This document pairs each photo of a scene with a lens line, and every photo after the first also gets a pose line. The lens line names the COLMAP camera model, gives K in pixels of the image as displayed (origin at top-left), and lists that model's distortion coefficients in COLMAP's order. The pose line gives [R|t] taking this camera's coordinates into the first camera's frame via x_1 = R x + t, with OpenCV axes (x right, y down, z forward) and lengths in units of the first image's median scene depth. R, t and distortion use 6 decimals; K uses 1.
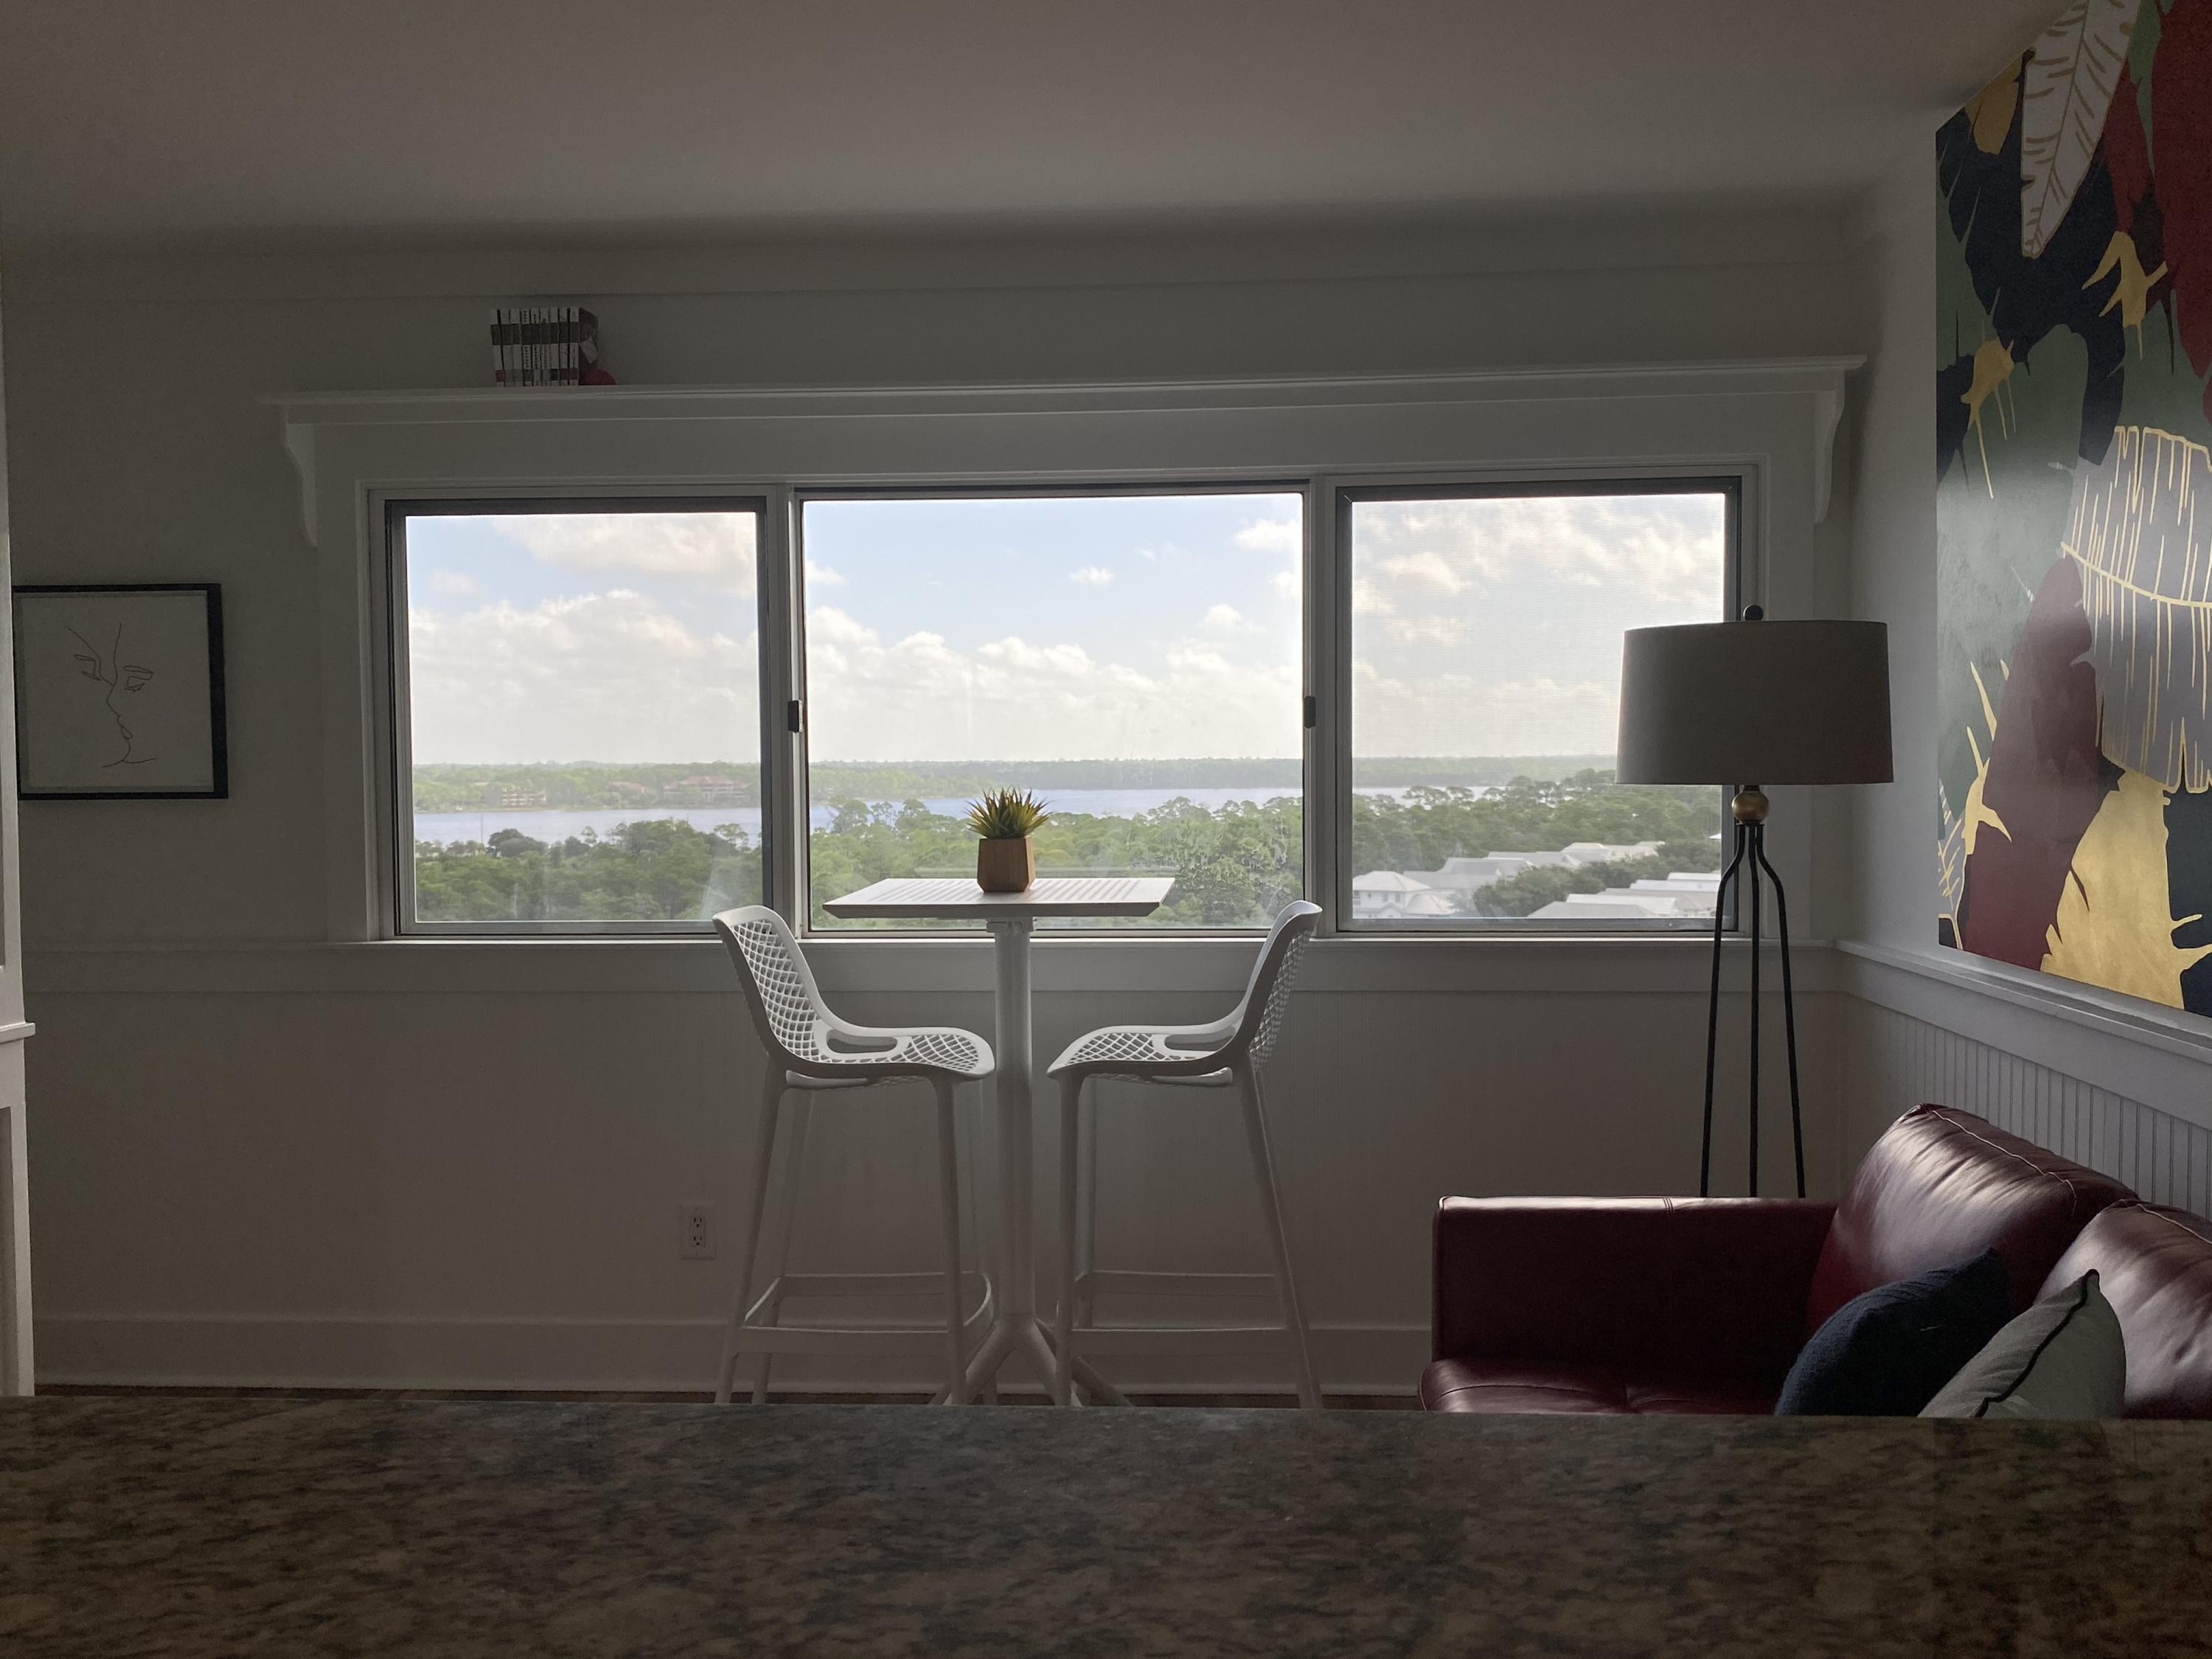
lens RADIAL K [[1949.4, 0, 1115.7], [0, 1949.4, 827.8], [0, 0, 1]] dist [0.168177, -0.485499]
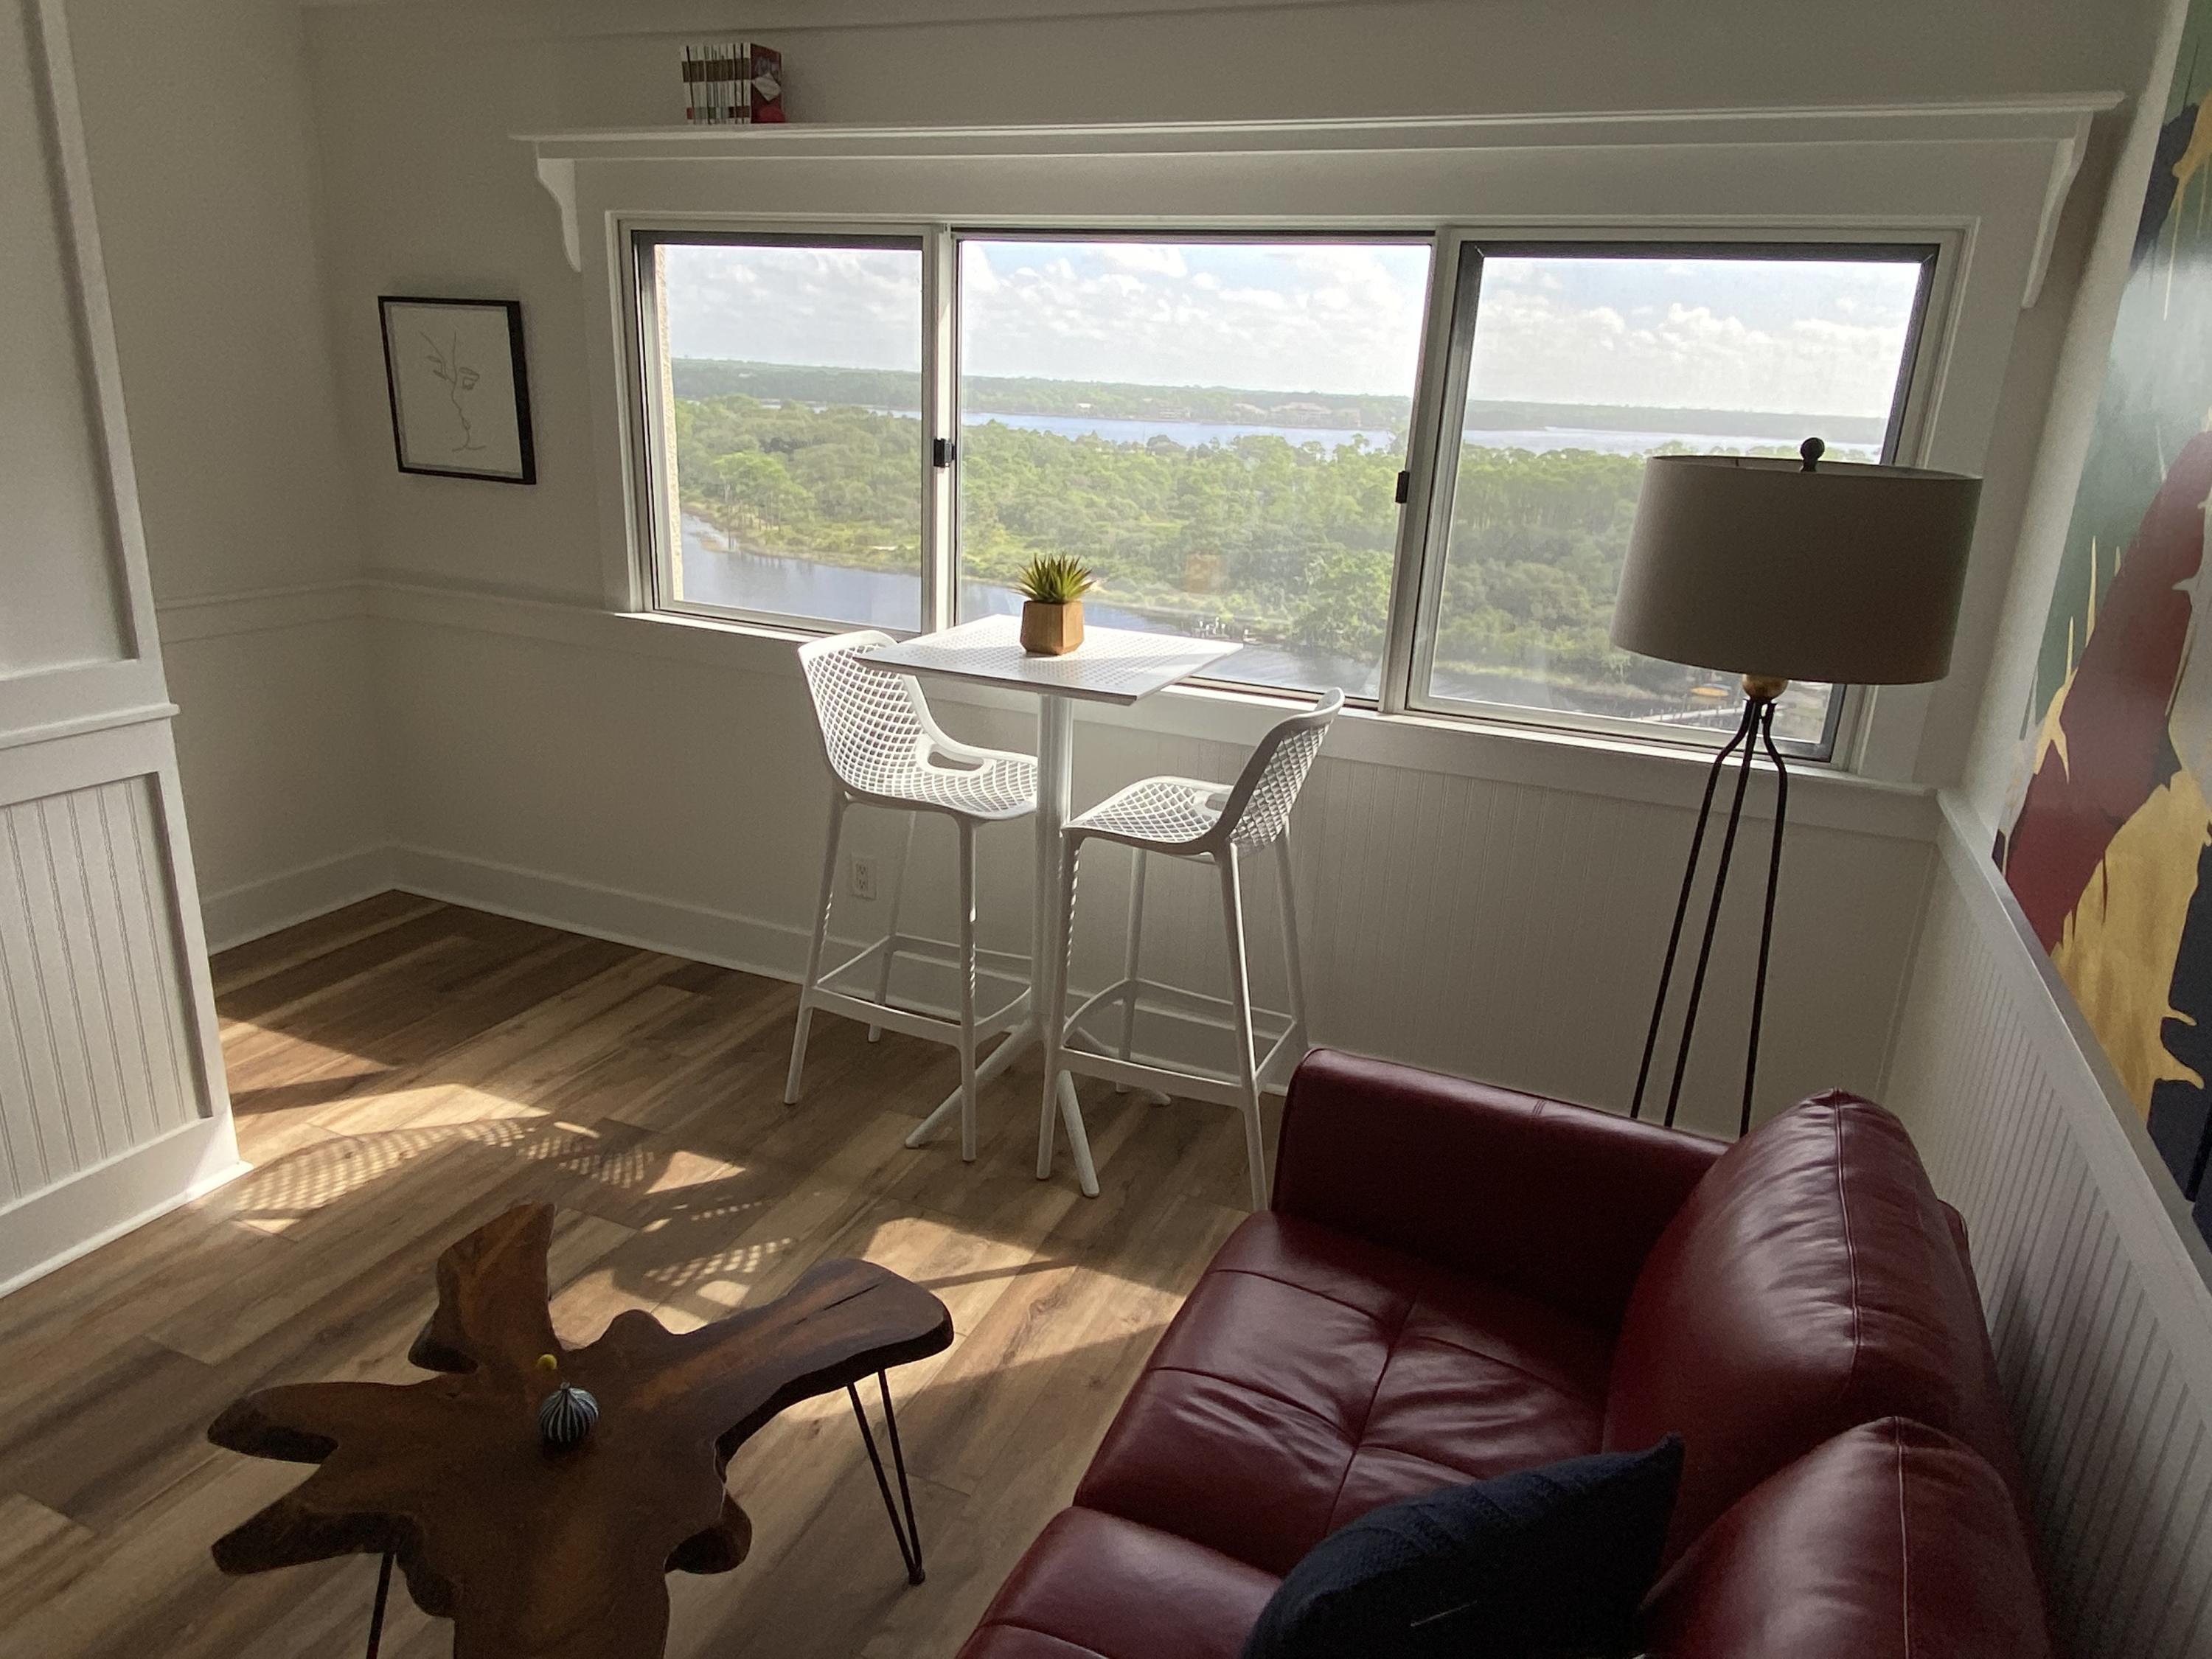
lens RADIAL K [[1394.4, 0, 1103.0], [0, 1394.4, 836.9], [0, 0, 1]] dist [0.061943, -0.064398]
pose [[0.940842, 0.154465, -0.301591, 0.200740], [-0.067953, 0.957982, 0.278663, -0.078777], [0.331962, -0.241684, 0.911806, 0.266916]]
